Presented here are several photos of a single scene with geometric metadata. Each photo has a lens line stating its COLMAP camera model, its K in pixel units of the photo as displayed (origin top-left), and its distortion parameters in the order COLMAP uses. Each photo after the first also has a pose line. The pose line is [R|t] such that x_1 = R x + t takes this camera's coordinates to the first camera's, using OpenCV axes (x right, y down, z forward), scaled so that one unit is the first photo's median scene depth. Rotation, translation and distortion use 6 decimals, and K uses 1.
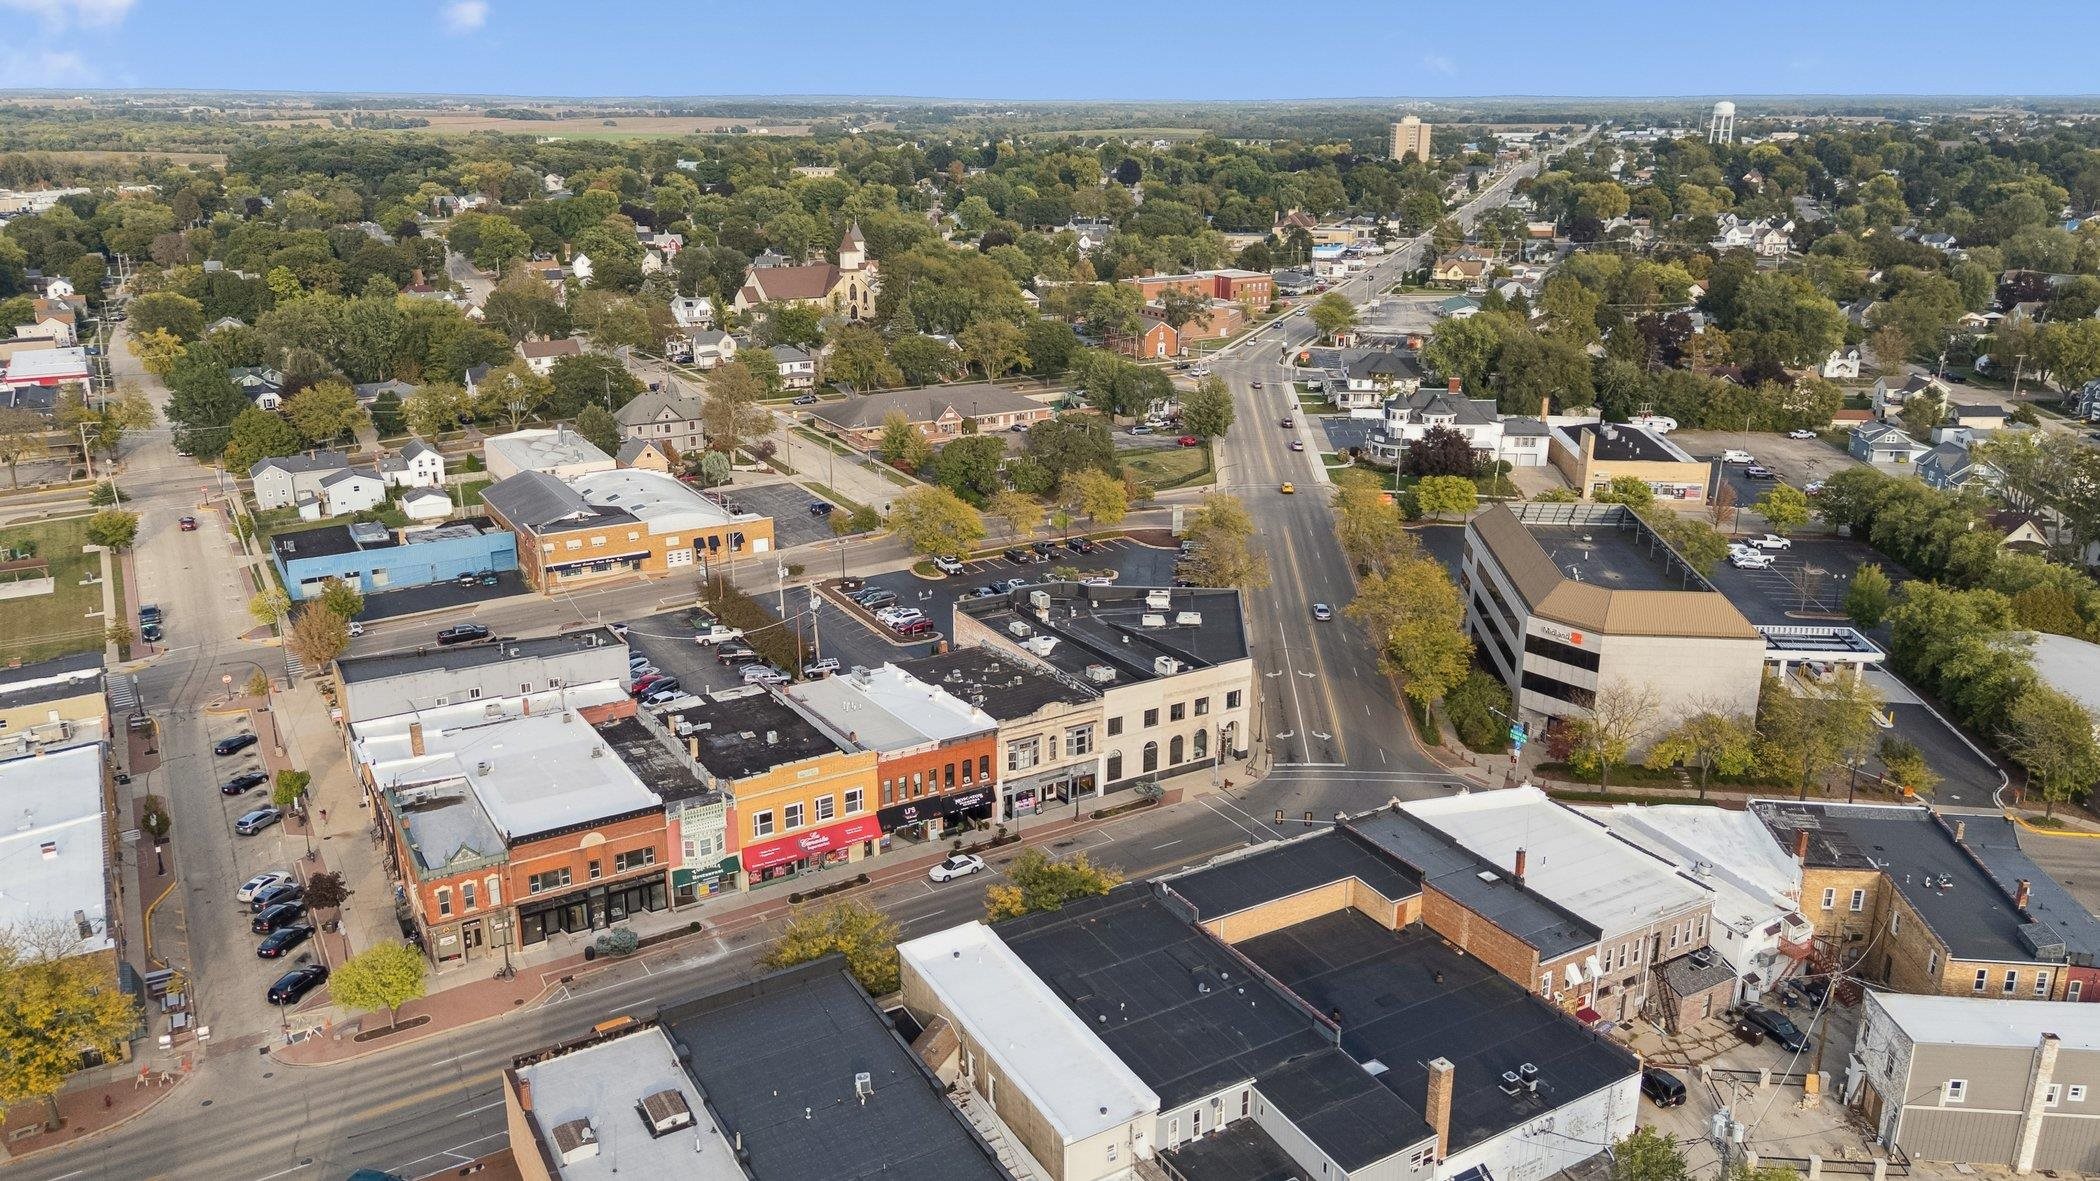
lens RADIAL K [[1554.1, 0, 1050.0], [0, 1554.1, 590.5], [0, 0, 1]] dist [0.155715, -0.241952]
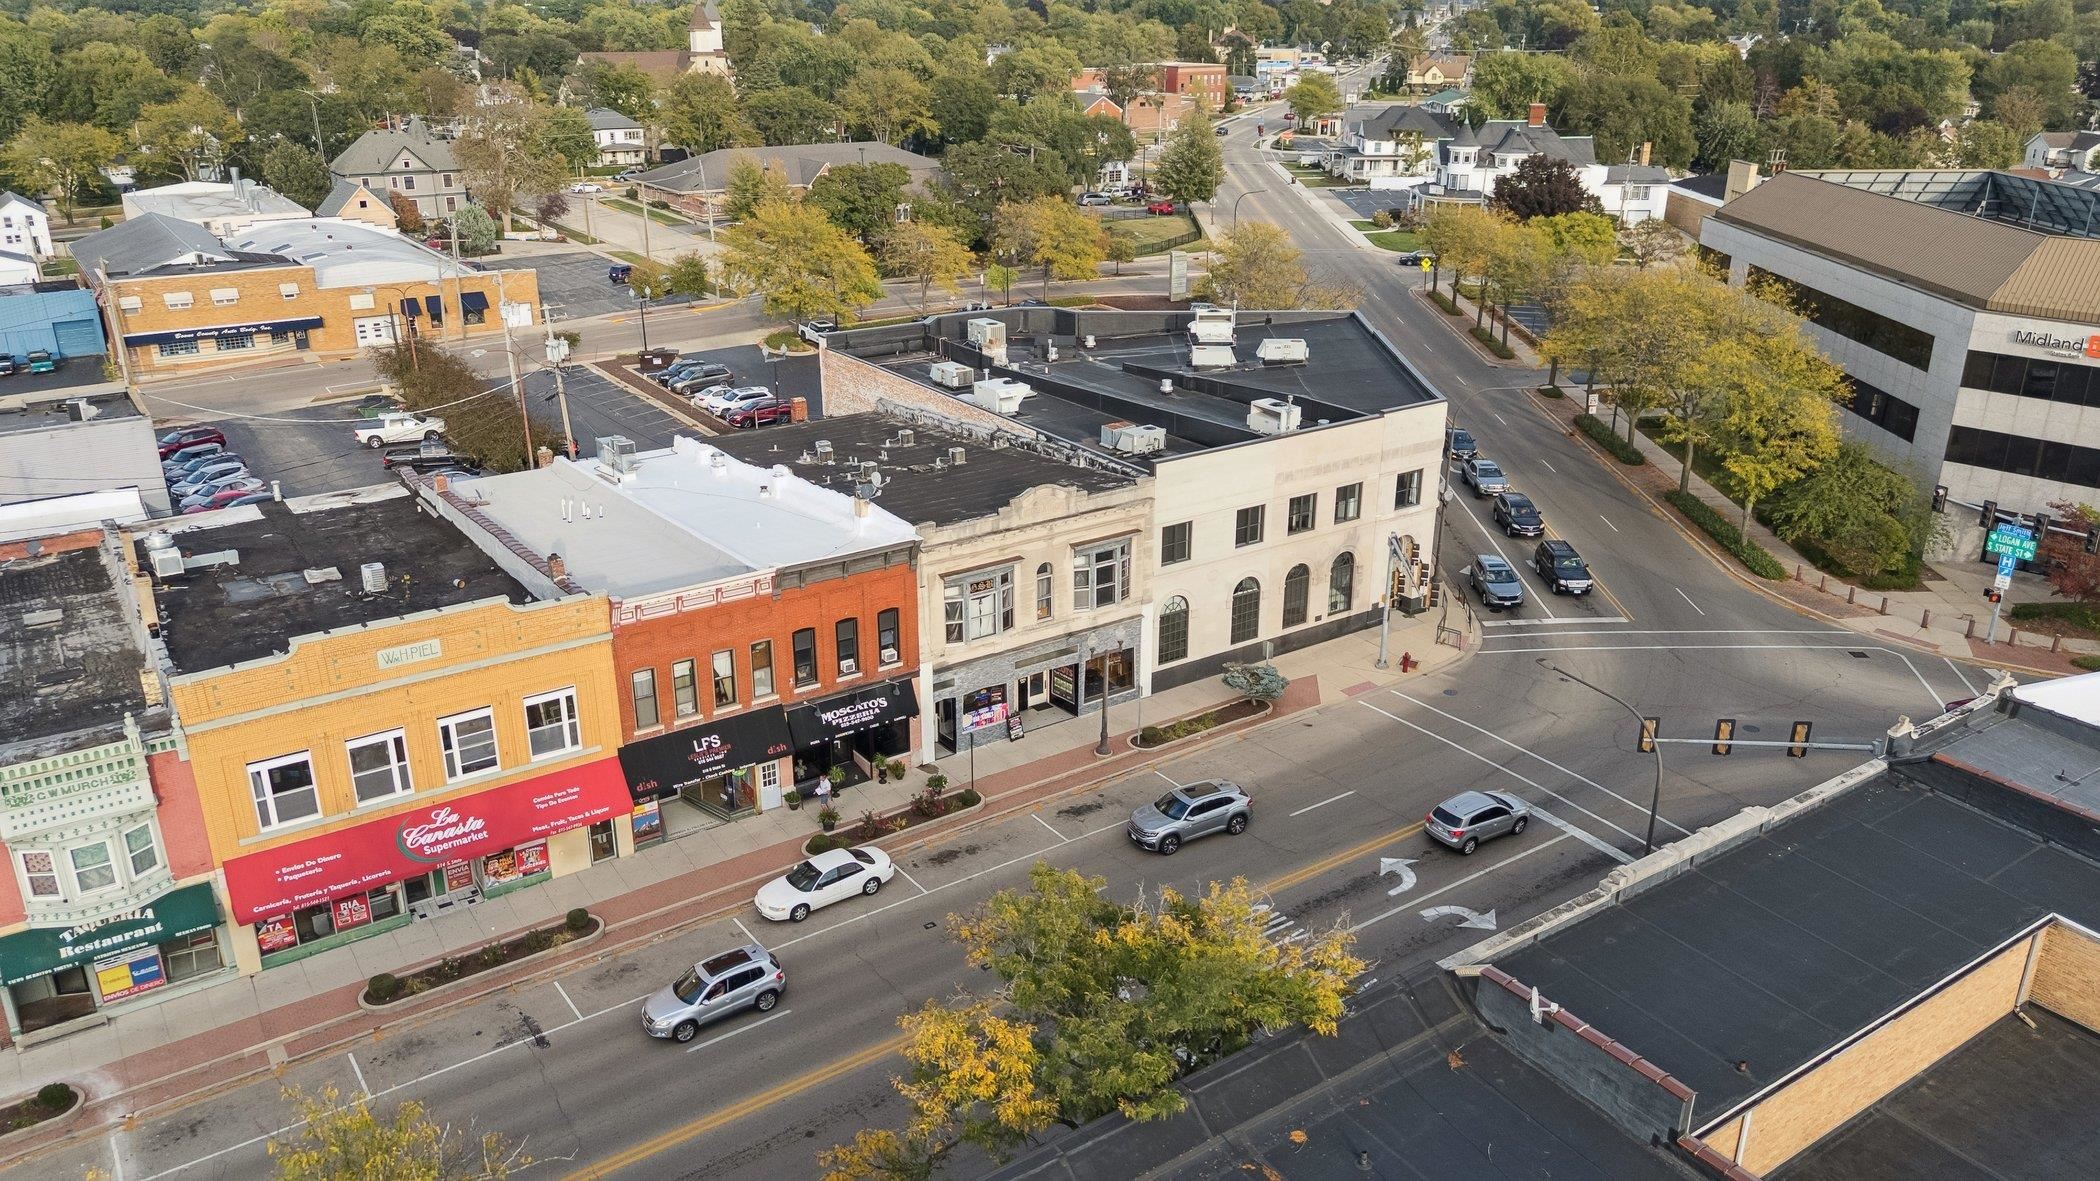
lens RADIAL K [[1507.2, 0, 1050.0], [0, 1507.2, 590.5], [0, 0, 1]] dist [0.059144, -0.001396]
pose [[0.997619, -0.022712, 0.065112, -0.023389], [0.019059, 0.998238, 0.056193, 0.074291], [-0.066273, -0.054818, 0.996295, 0.554307]]
